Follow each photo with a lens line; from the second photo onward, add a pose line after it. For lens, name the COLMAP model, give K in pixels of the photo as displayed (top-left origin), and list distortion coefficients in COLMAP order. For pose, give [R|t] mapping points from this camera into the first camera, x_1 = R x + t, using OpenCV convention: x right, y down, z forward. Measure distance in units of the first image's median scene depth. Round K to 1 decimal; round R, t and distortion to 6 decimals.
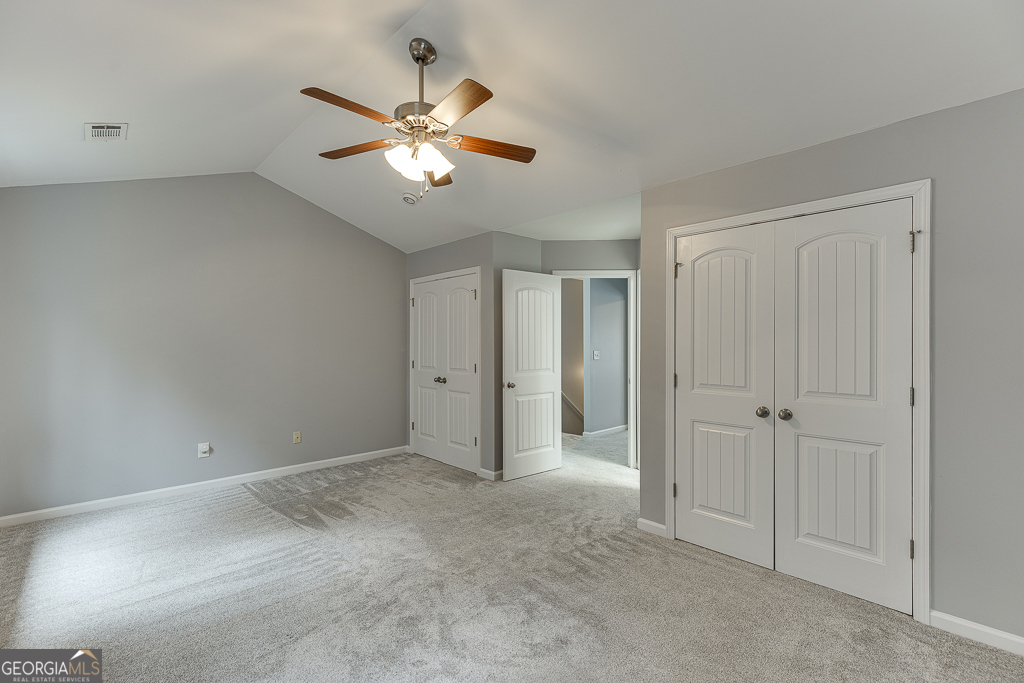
lens RADIAL K [[456.2, 0, 515.2], [0, 456.2, 344.1], [0, 0, 1]] dist [0.007479, -0.002256]
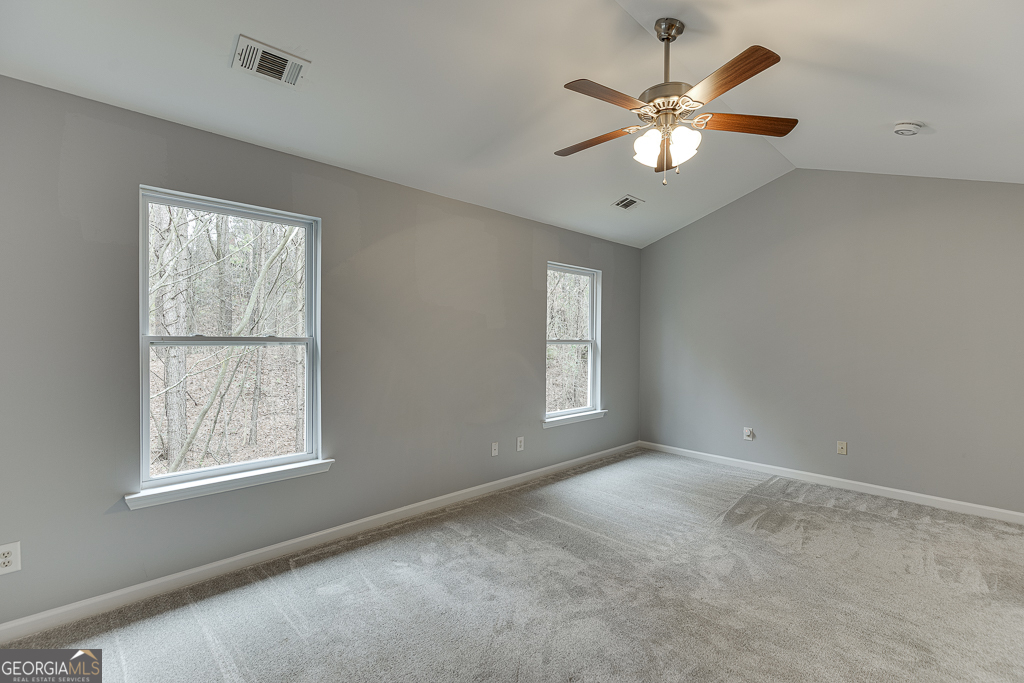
lens RADIAL K [[456.2, 0, 511.8], [0, 456.2, 349.6], [0, 0, 1]] dist [0.007479, -0.002256]
pose [[-0.029421, 0.018467, -0.999397, 0.448568], [-0.003987, 0.999819, 0.018592, 0.004982], [0.999559, 0.004531, -0.029342, 0.435361]]
